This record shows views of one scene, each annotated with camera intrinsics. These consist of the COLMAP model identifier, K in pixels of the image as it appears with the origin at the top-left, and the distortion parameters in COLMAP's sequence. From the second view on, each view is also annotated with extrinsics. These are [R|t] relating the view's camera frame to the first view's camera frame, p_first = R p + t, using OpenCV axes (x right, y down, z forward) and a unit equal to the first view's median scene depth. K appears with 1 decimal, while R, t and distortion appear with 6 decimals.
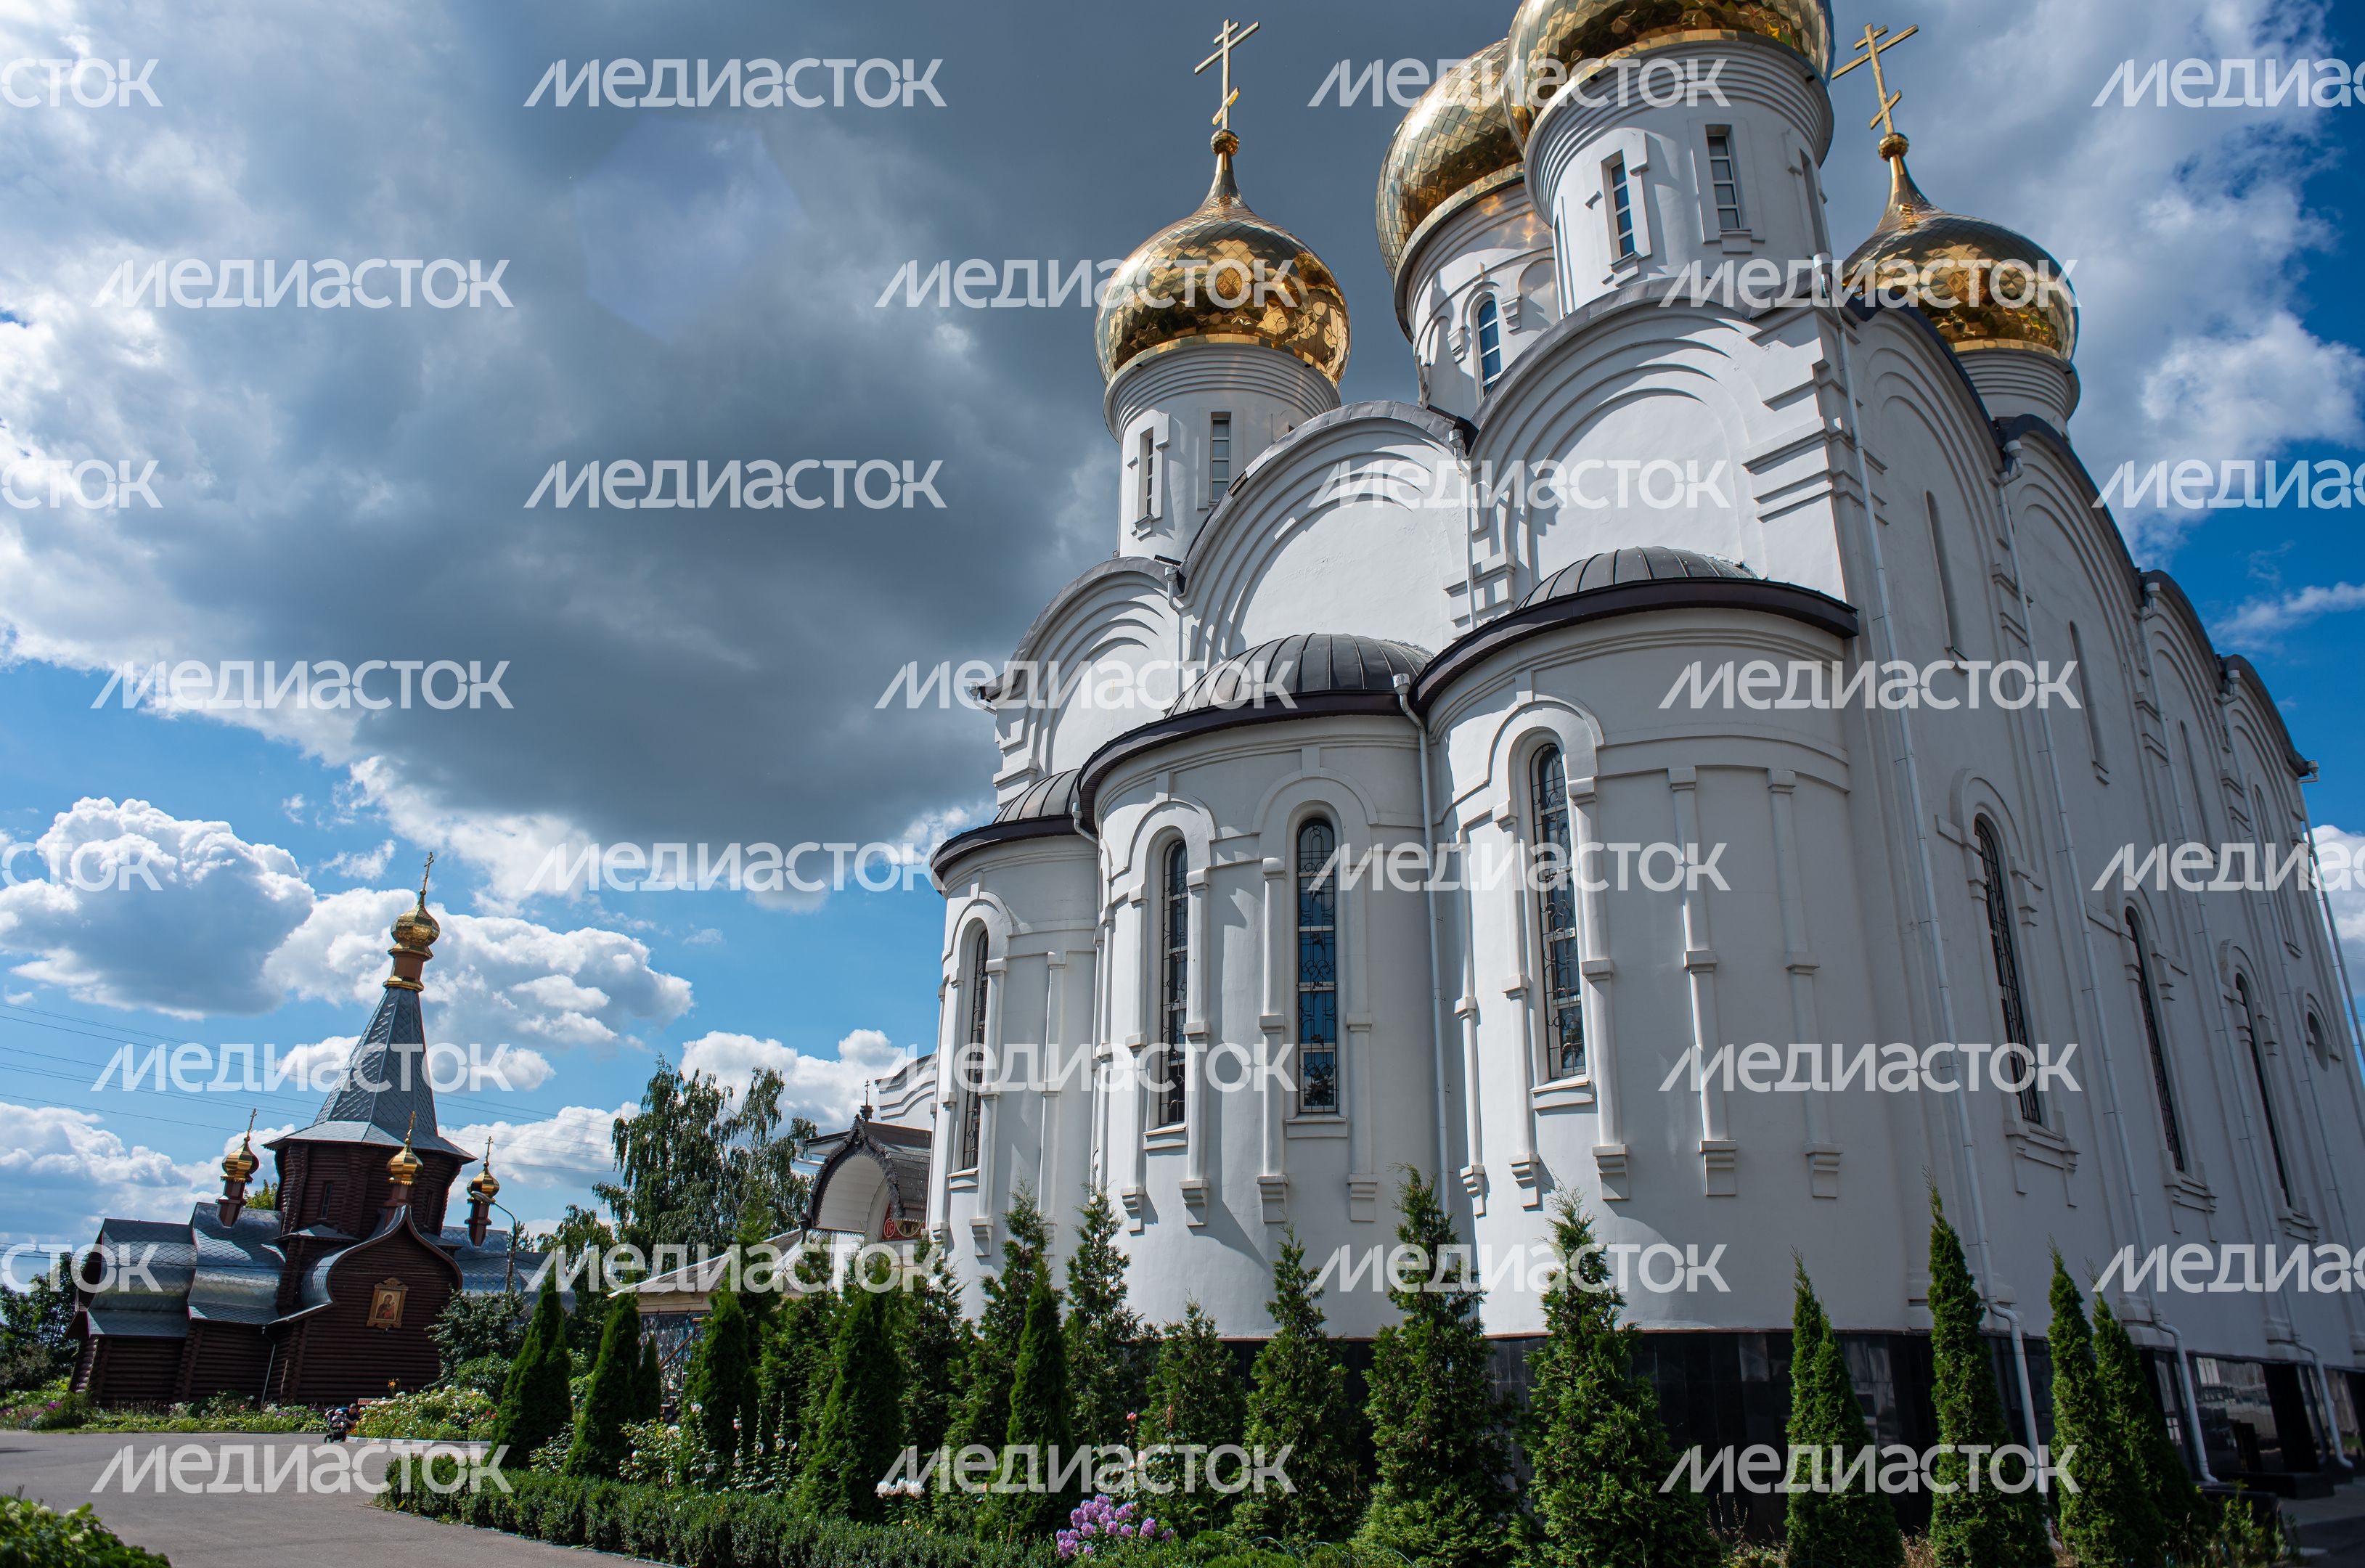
lens RADIAL K [[1620.6, 0, 1186.4], [0, 1620.6, 779.1], [0, 0, 1]] dist [-0.085948, 0.079989]
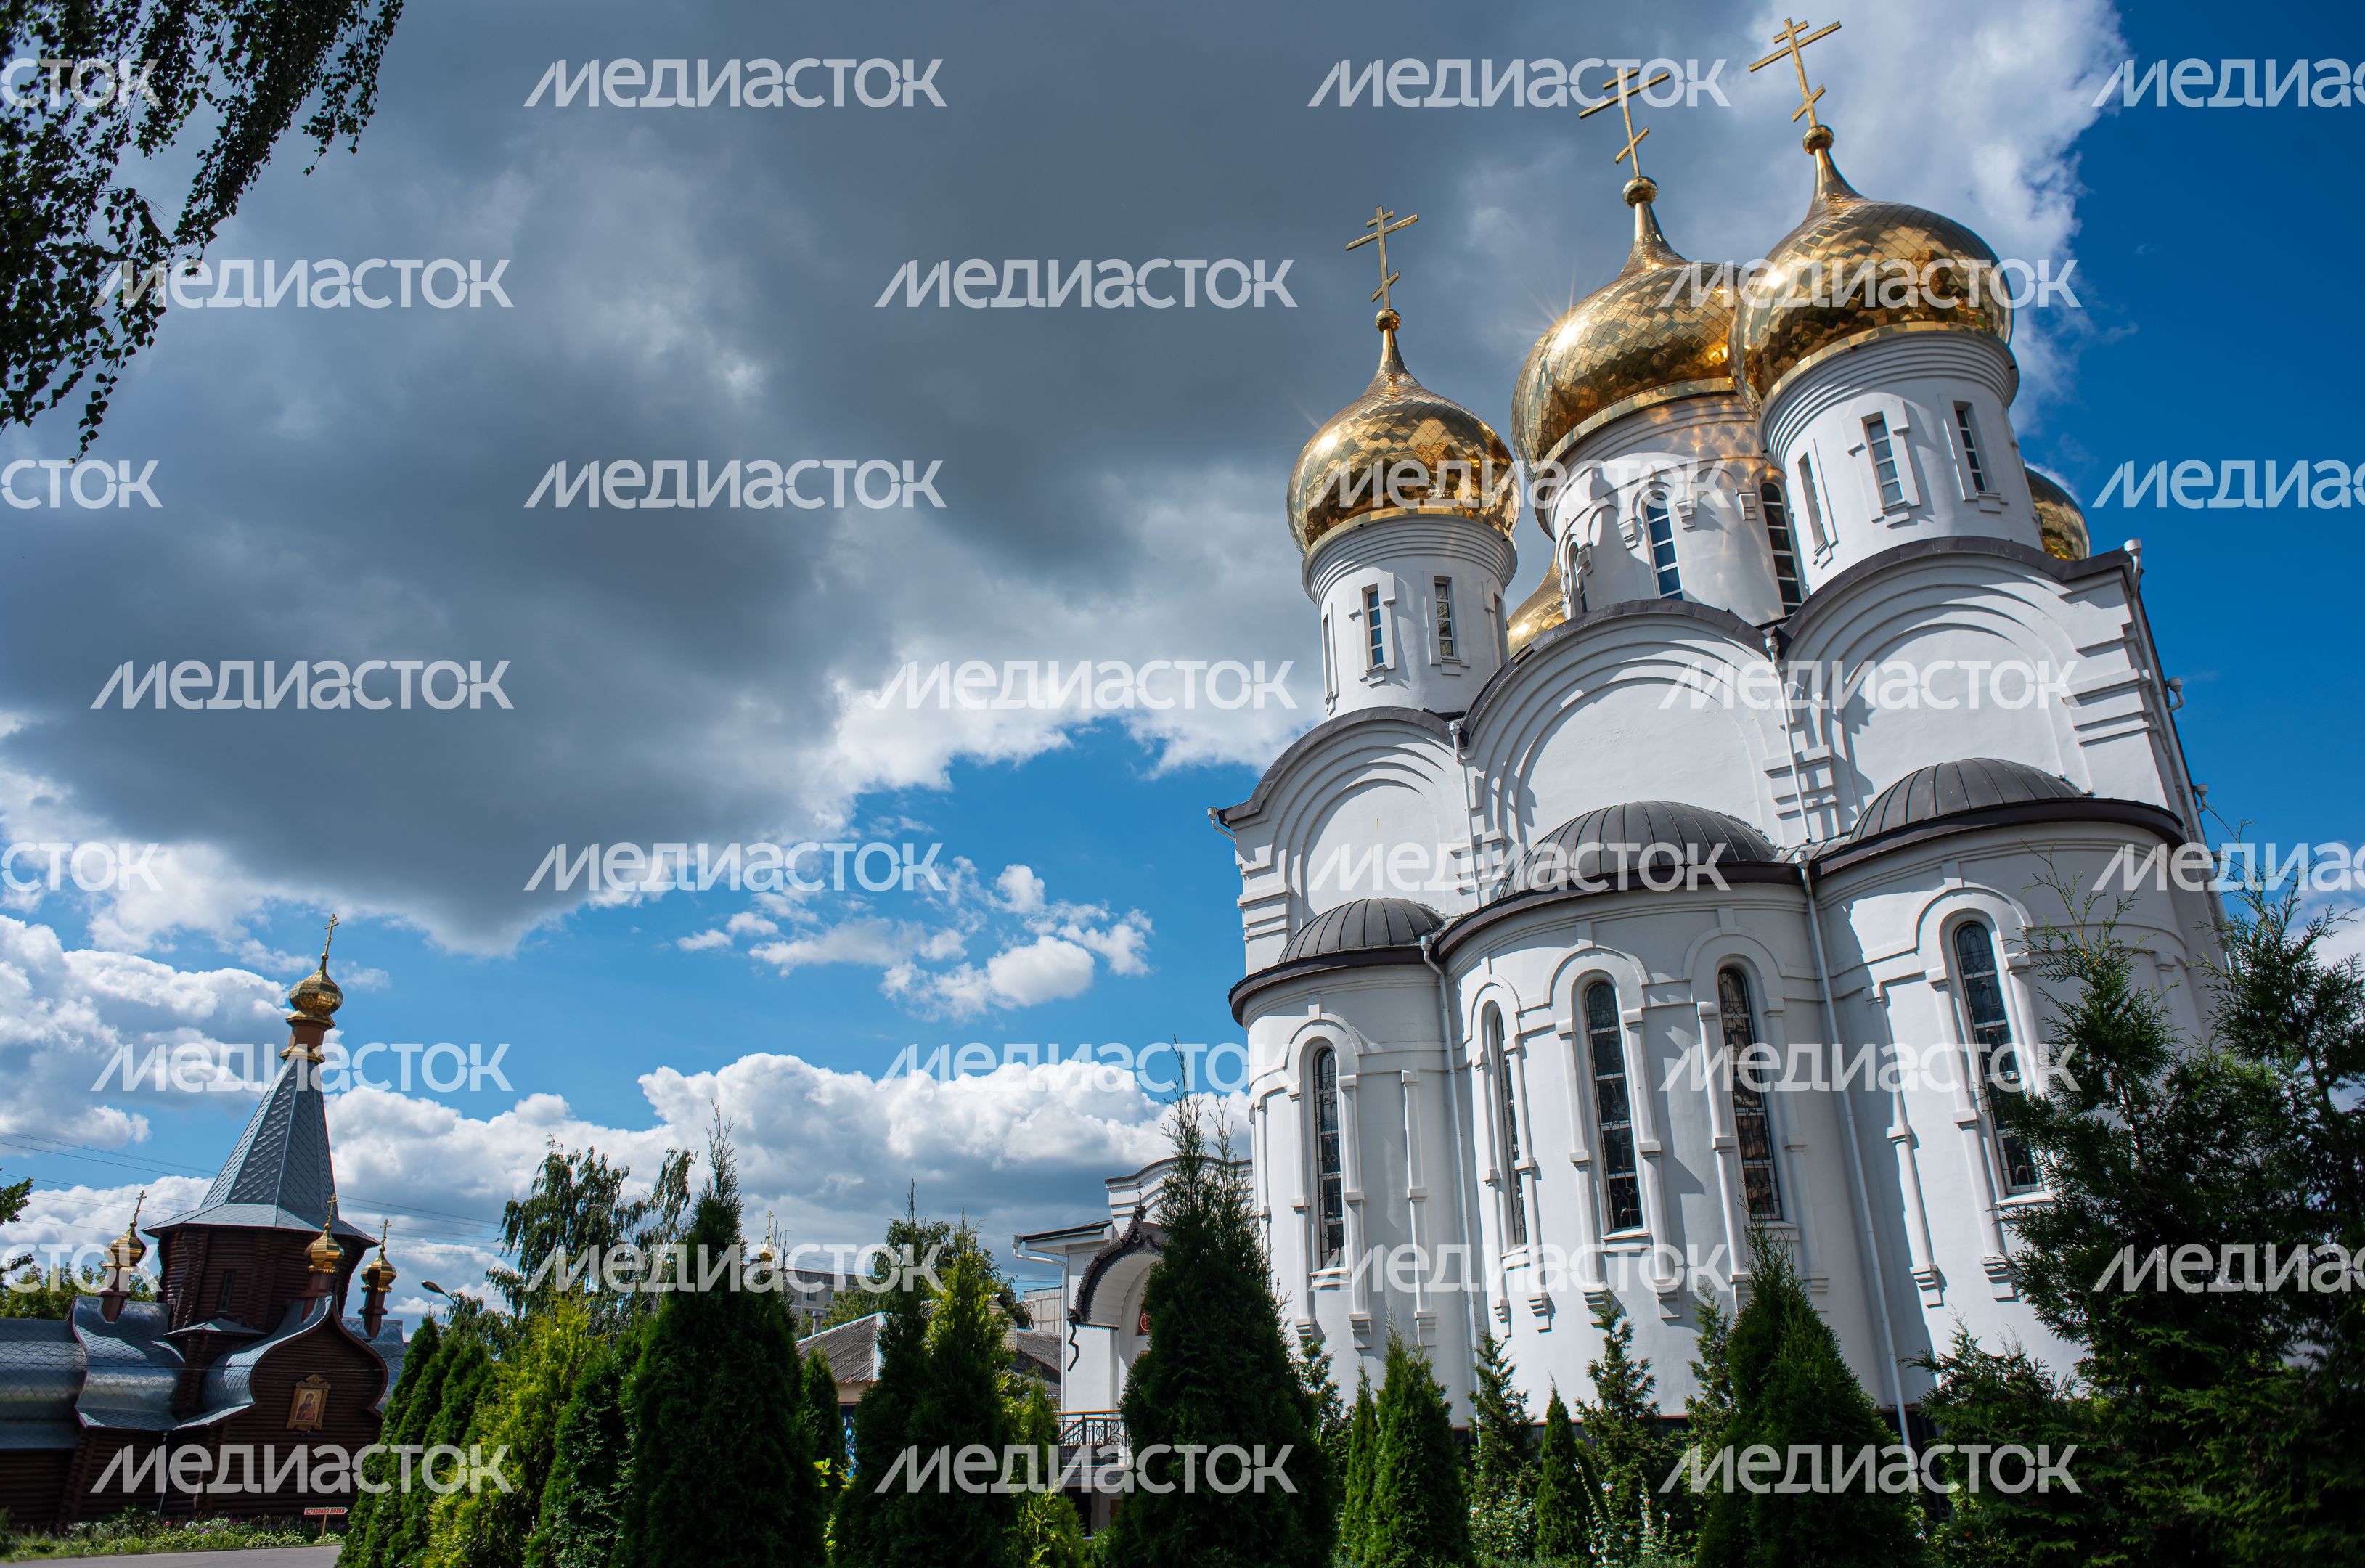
lens RADIAL K [[1620.6, 0, 1186.4], [0, 1620.6, 779.1], [0, 0, 1]] dist [-0.085948, 0.079989]
pose [[0.977692, 0.056114, 0.202408, -0.468030], [-0.047344, 0.997729, -0.047919, -0.032999], [-0.204637, 0.037267, 0.978128, -0.064001]]
